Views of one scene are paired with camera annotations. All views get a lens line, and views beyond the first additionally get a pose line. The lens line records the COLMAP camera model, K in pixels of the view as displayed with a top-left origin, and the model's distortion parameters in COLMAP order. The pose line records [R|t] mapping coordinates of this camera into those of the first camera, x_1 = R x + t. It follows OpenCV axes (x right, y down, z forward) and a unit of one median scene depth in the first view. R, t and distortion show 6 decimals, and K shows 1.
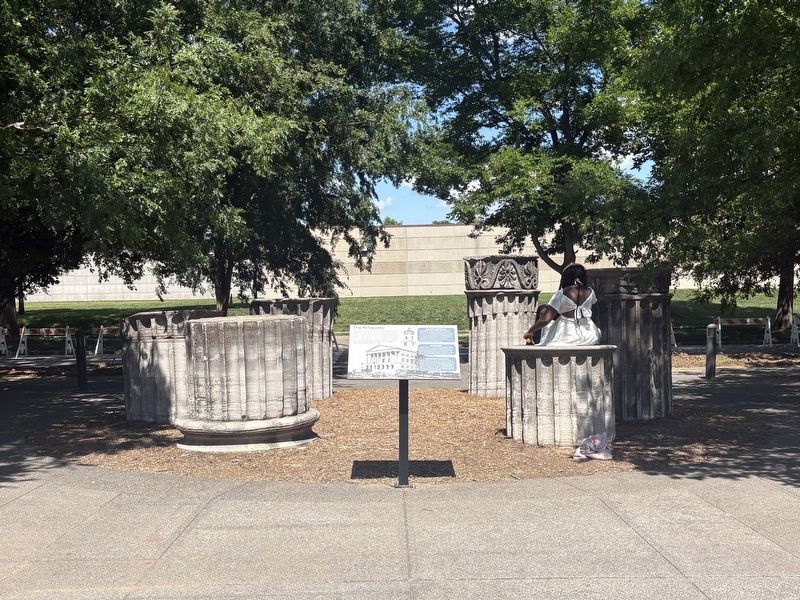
lens RADIAL K [[955.7, 0, 400.0], [0, 955.7, 300.1], [0, 0, 1]] dist [-0.000033, 0.000000]
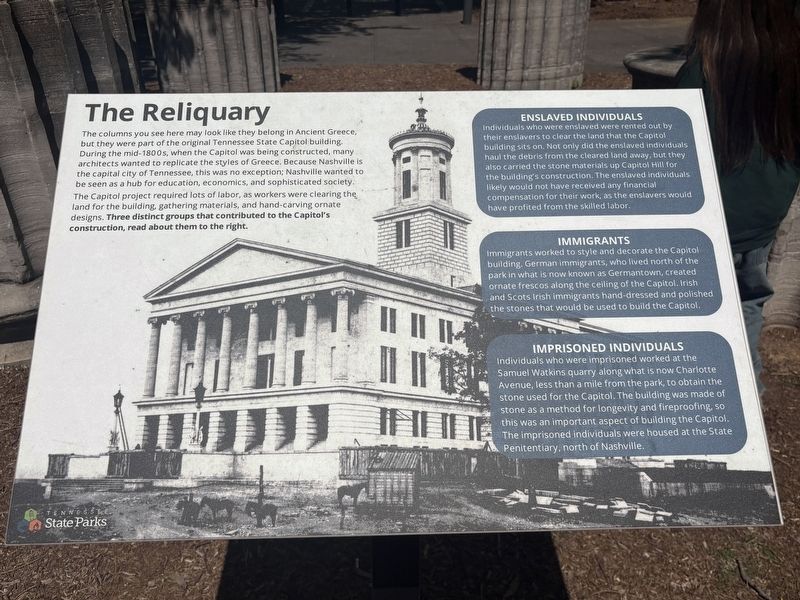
lens RADIAL K [[699.2, 0, 400.7], [0, 699.2, 298.9], [0, 0, 1]] dist [-0.018179, -0.004960]
pose [[0.999587, -0.015579, 0.024135, 0.002346], [0.002603, 0.885838, 0.463986, 0.001191], [-0.028608, -0.463732, 0.885513, 0.896599]]
